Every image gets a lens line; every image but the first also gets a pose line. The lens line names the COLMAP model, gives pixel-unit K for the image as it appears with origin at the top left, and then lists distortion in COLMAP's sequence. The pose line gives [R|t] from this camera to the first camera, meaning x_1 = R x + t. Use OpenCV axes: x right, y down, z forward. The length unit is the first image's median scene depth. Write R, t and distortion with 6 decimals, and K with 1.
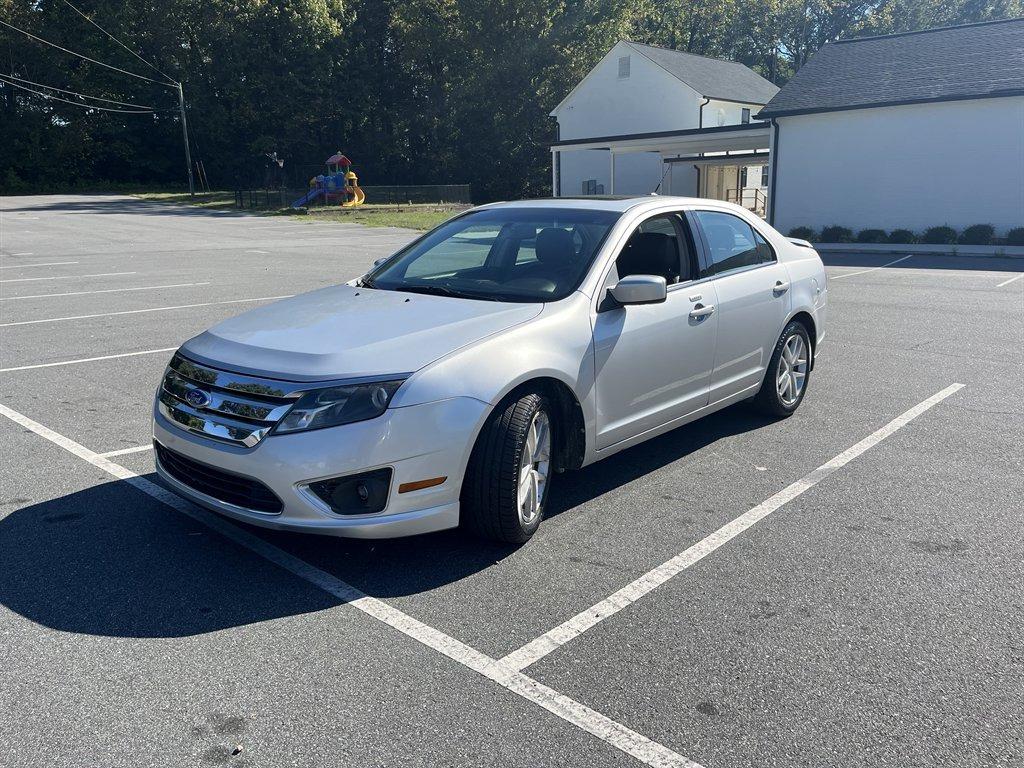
lens RADIAL K [[774.6, 0, 509.6], [0, 774.6, 393.8], [0, 0, 1]] dist [0.039014, -0.037936]
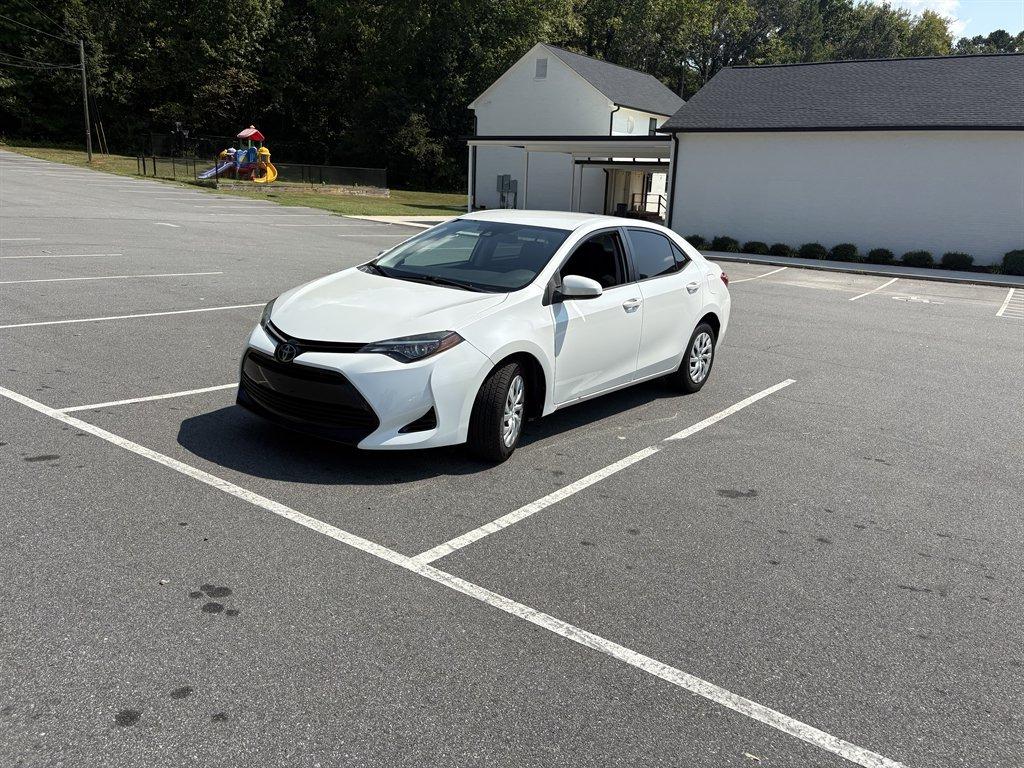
lens RADIAL K [[774.6, 0, 518.8], [0, 774.6, 378.0], [0, 0, 1]] dist [0.039014, -0.037936]
pose [[0.990745, 0.039503, 0.129863, -0.001763], [-0.038861, 0.999217, -0.007468, 0.002578], [-0.130057, 0.002353, 0.991504, -0.039777]]
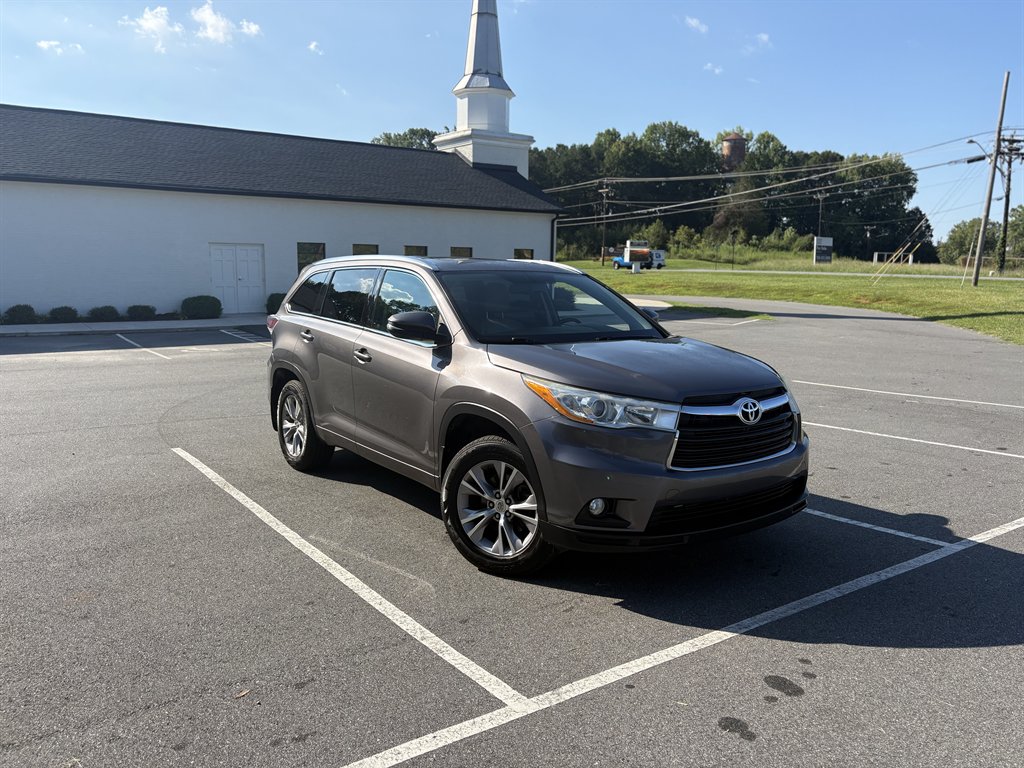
lens RADIAL K [[777.3, 0, 519.7], [0, 777.3, 381.4], [0, 0, 1]] dist [0.045950, -0.052096]
pose [[0.217493, -0.117183, 0.969002, -0.217663], [0.219909, 0.973125, 0.068323, -0.042609], [-0.950966, 0.198233, 0.237418, 0.154803]]
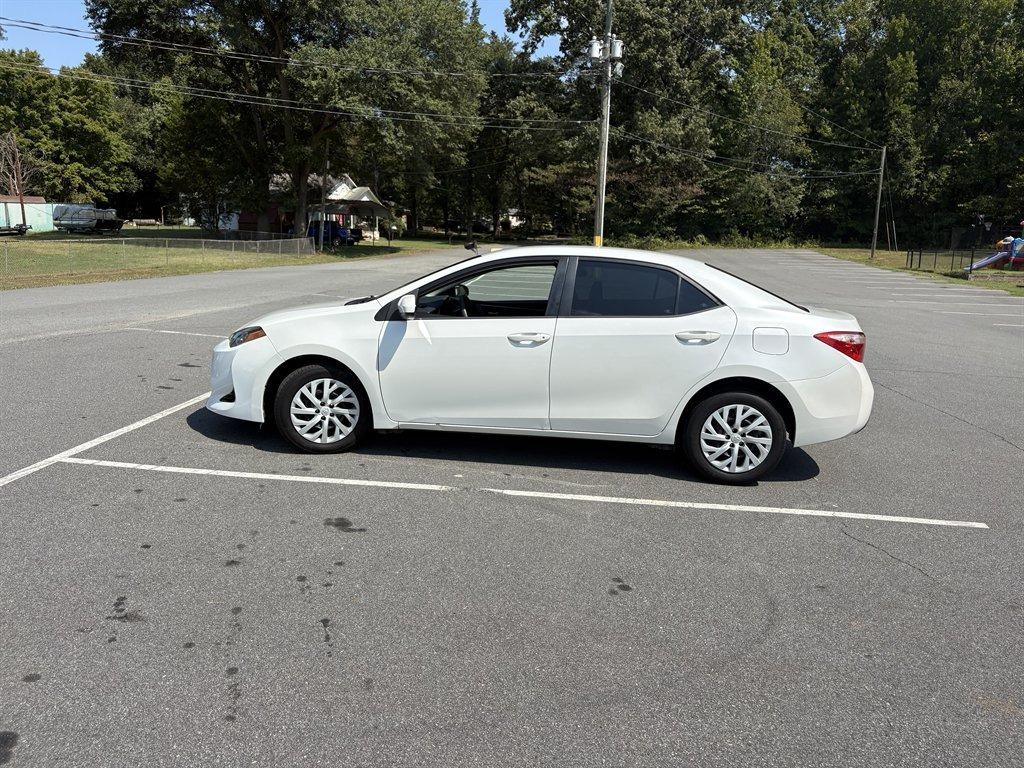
lens RADIAL K [[774.6, 0, 512.1], [0, 774.6, 381.2], [0, 0, 1]] dist [0.039014, -0.037936]
pose [[0.630471, 0.162993, -0.758907, 0.216642], [-0.229570, 0.973121, 0.018282, -0.014211], [0.741488, 0.162695, 0.650943, 0.050787]]
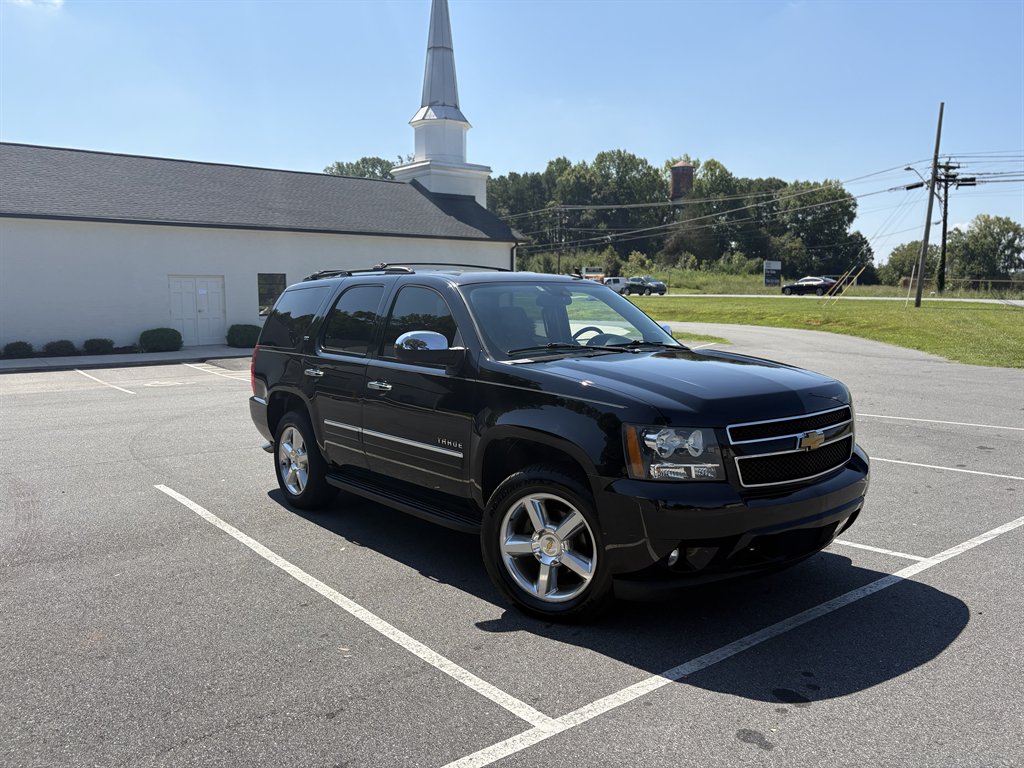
lens RADIAL K [[777.3, 0, 513.7], [0, 777.3, 380.9], [0, 0, 1]] dist [0.045950, -0.052096]
pose [[0.167203, -0.088470, 0.981945, -0.226337], [0.235716, 0.970669, 0.047317, -0.046904], [-0.957330, 0.223548, 0.183152, 0.162569]]
